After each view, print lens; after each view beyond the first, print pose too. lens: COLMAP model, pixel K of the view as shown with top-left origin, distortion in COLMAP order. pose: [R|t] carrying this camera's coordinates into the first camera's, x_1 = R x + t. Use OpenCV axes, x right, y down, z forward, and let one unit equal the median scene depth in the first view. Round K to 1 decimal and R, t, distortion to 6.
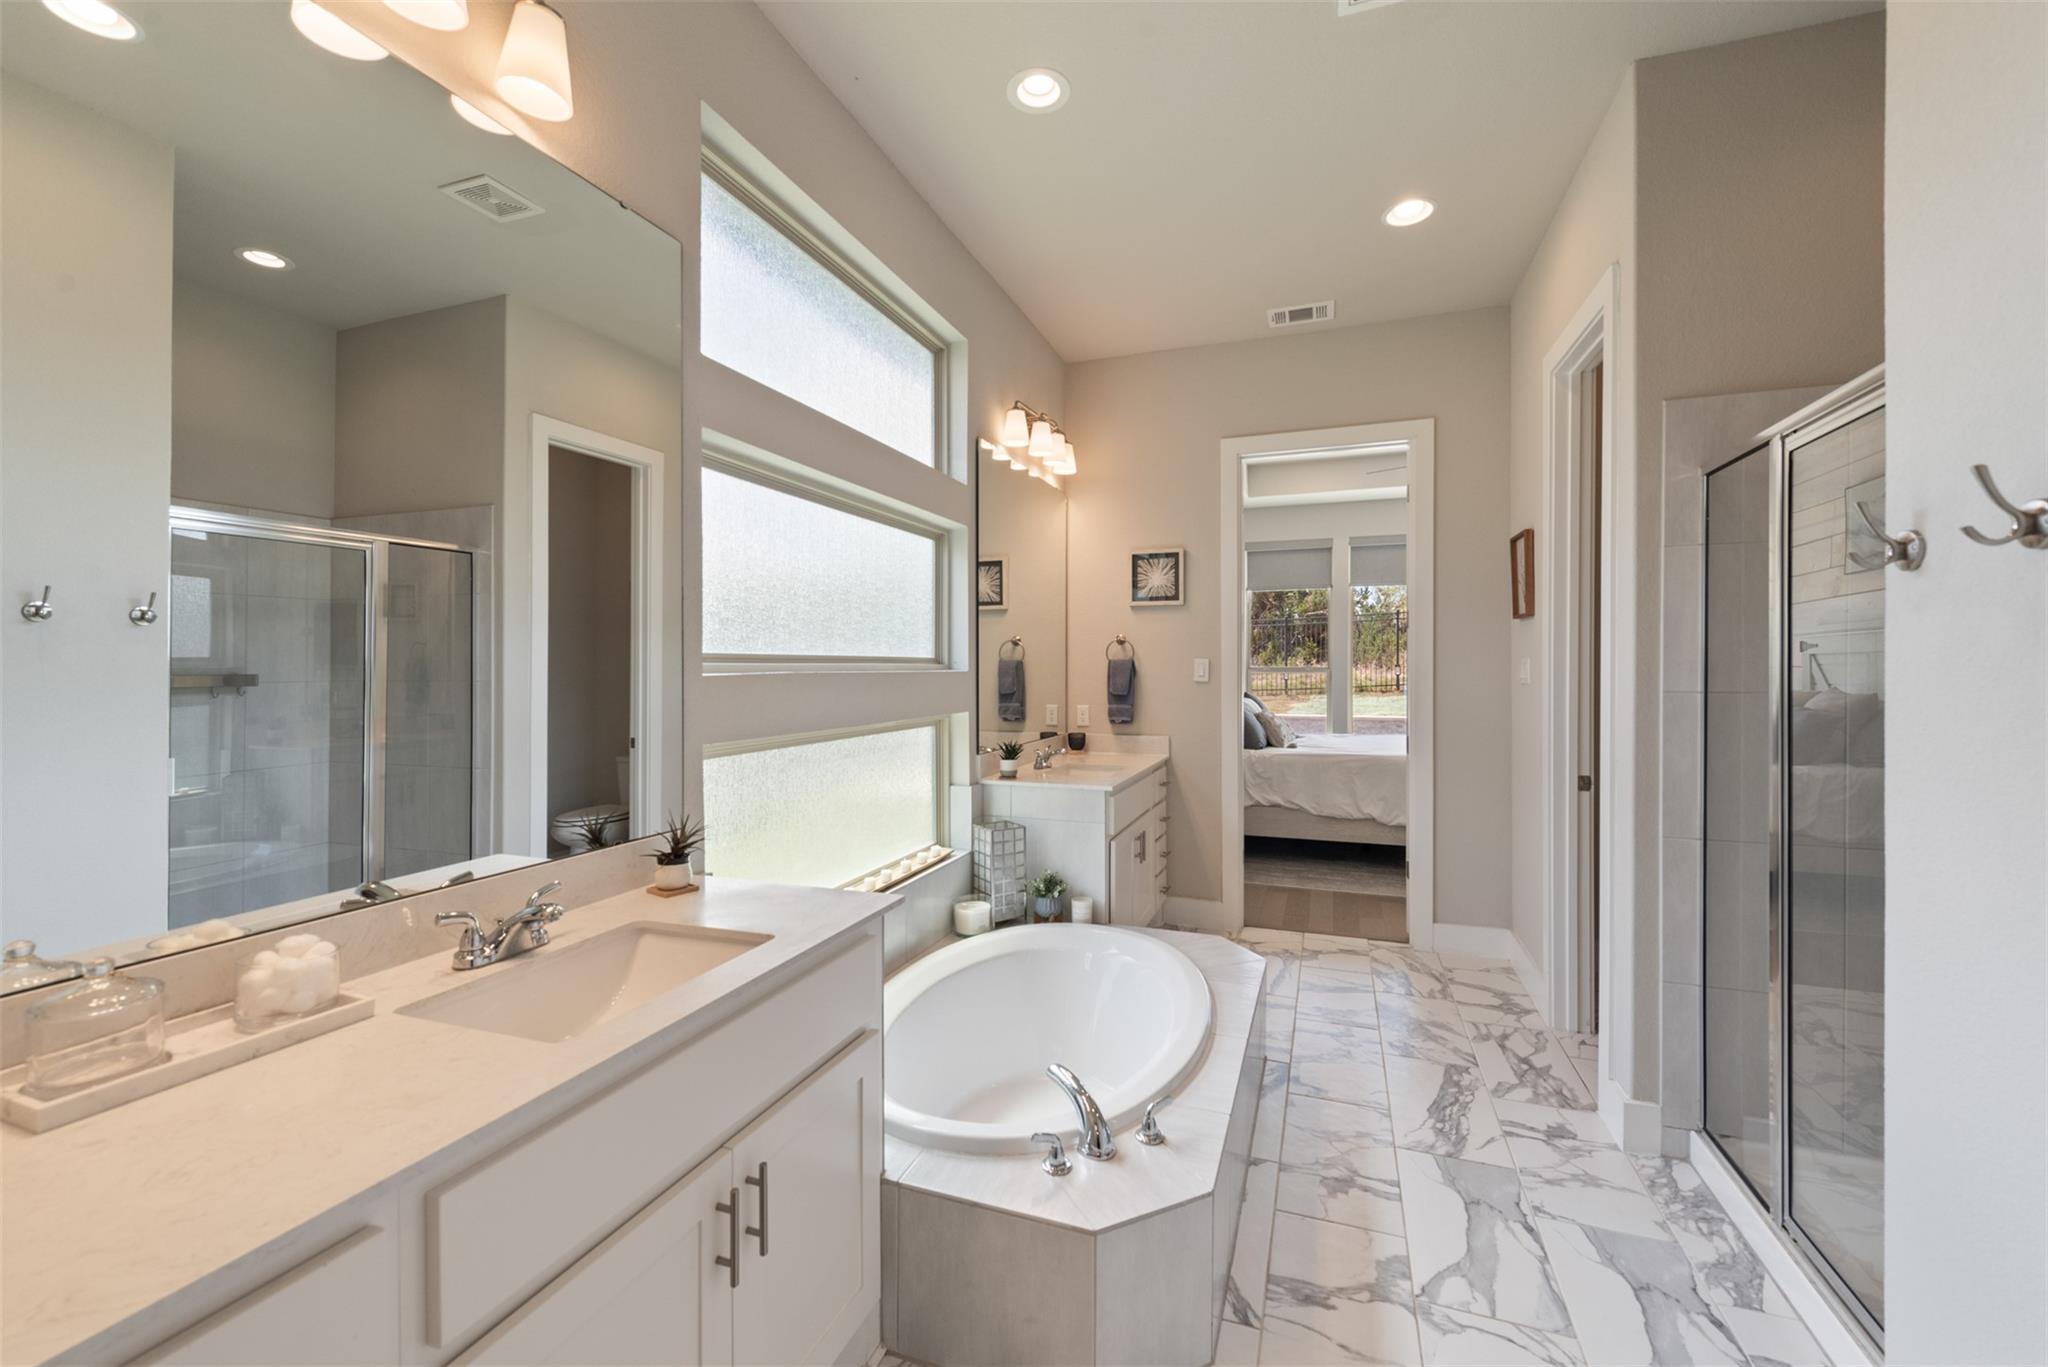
lens RADIAL K [[825.7, 0, 1033.3], [0, 825.7, 676.9], [0, 0, 1]] dist [0.001936, -0.000010]
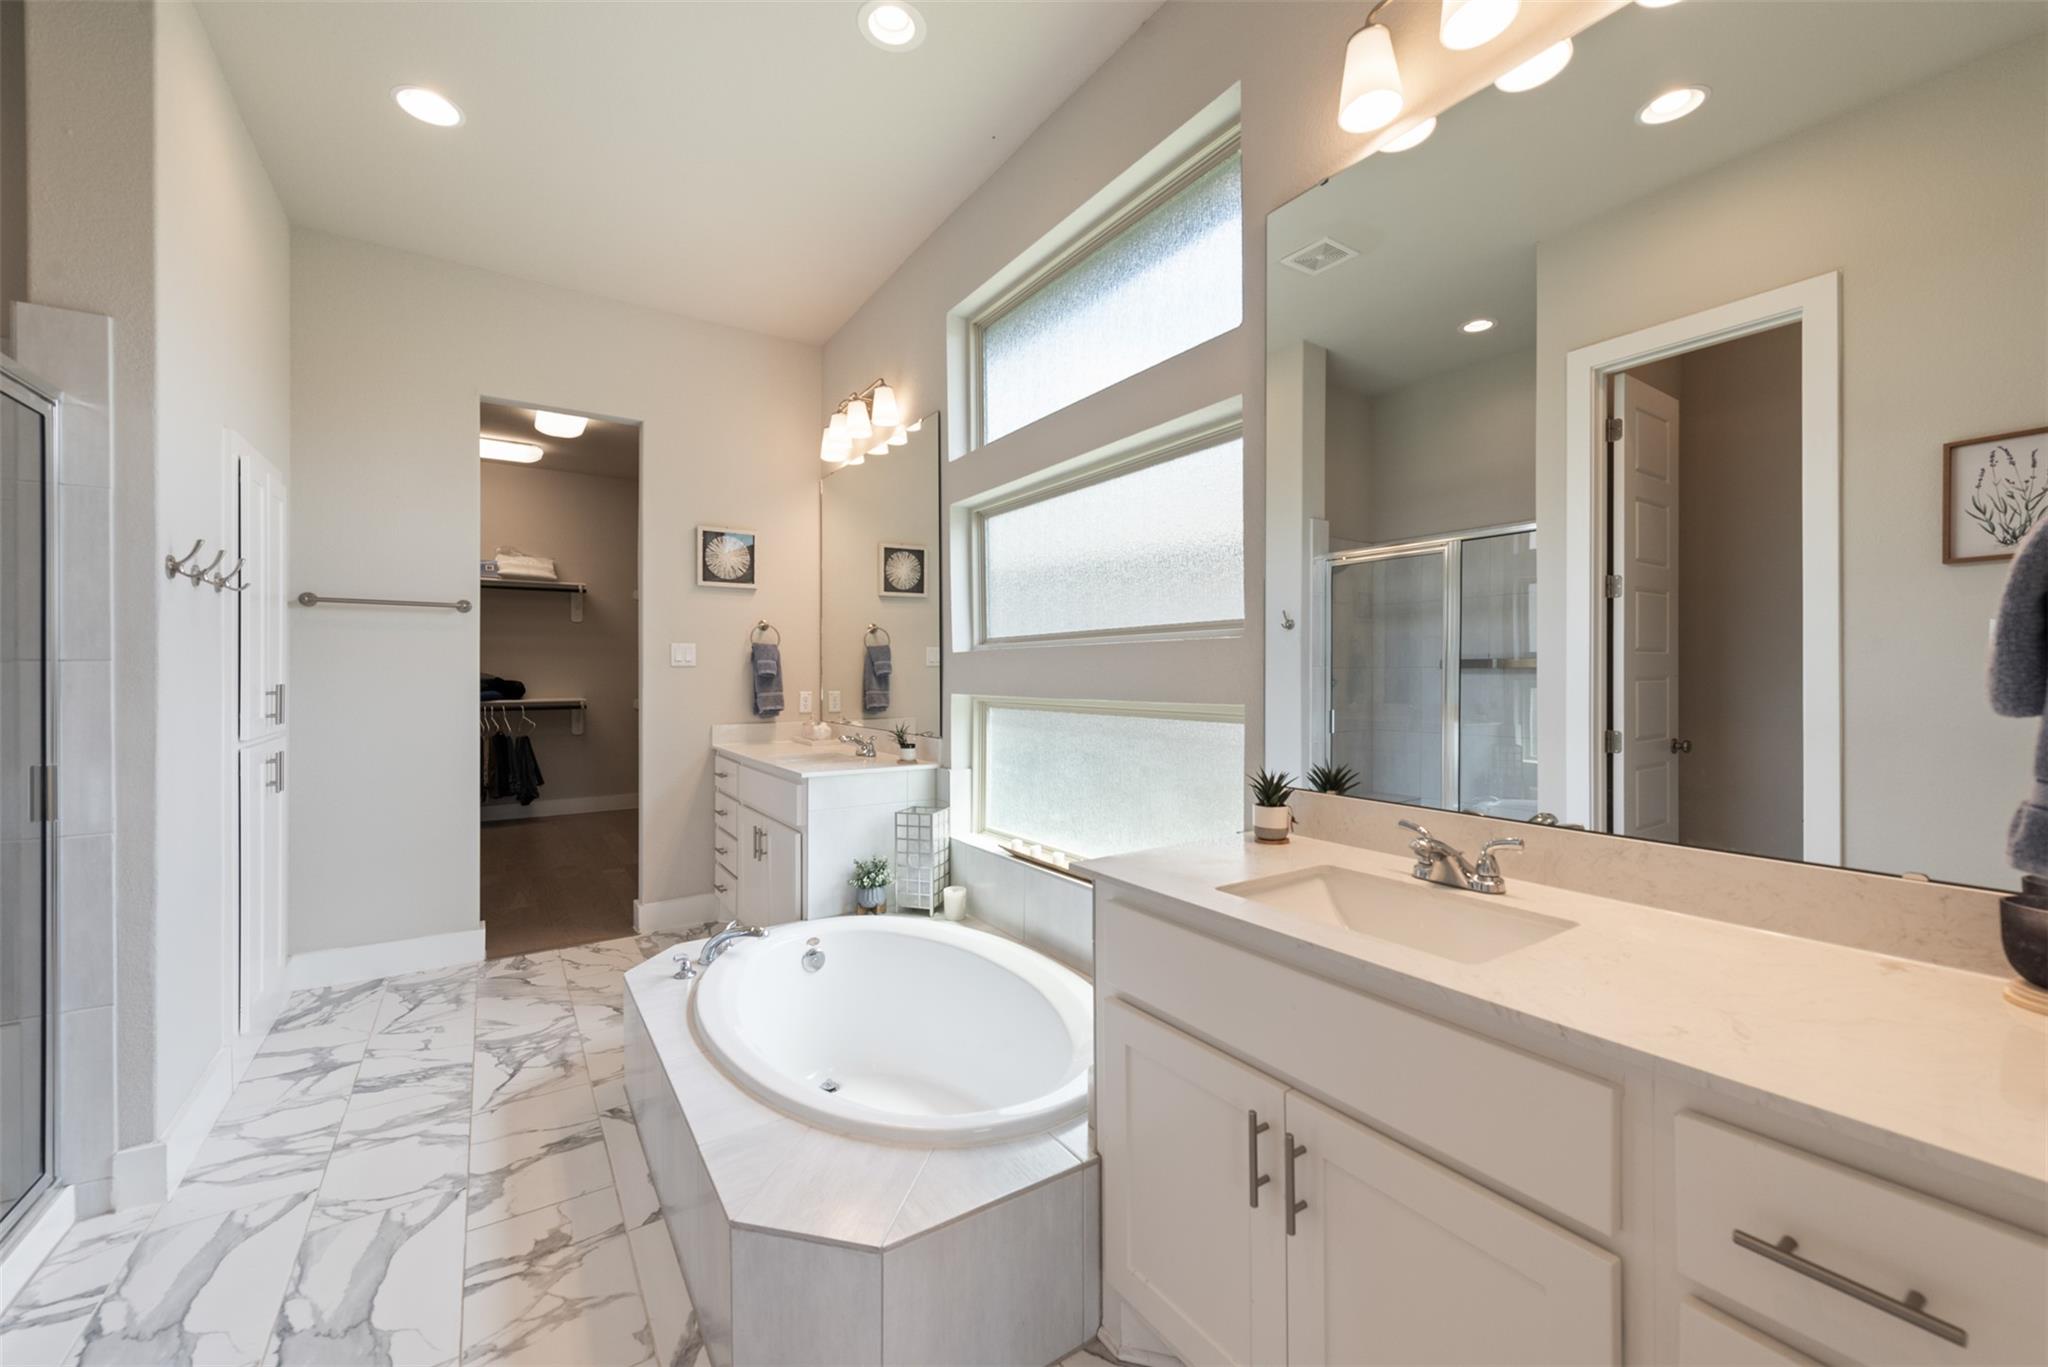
lens RADIAL K [[808.1, 0, 1033.6], [0, 808.1, 669.7], [0, 0, 1]] dist [0.014383, -0.005060]
pose [[-0.594191, 0.002019, -0.804322, 0.824353], [-0.001851, 0.999991, 0.003878, 0.025799], [0.804322, 0.003793, -0.594182, 2.101737]]
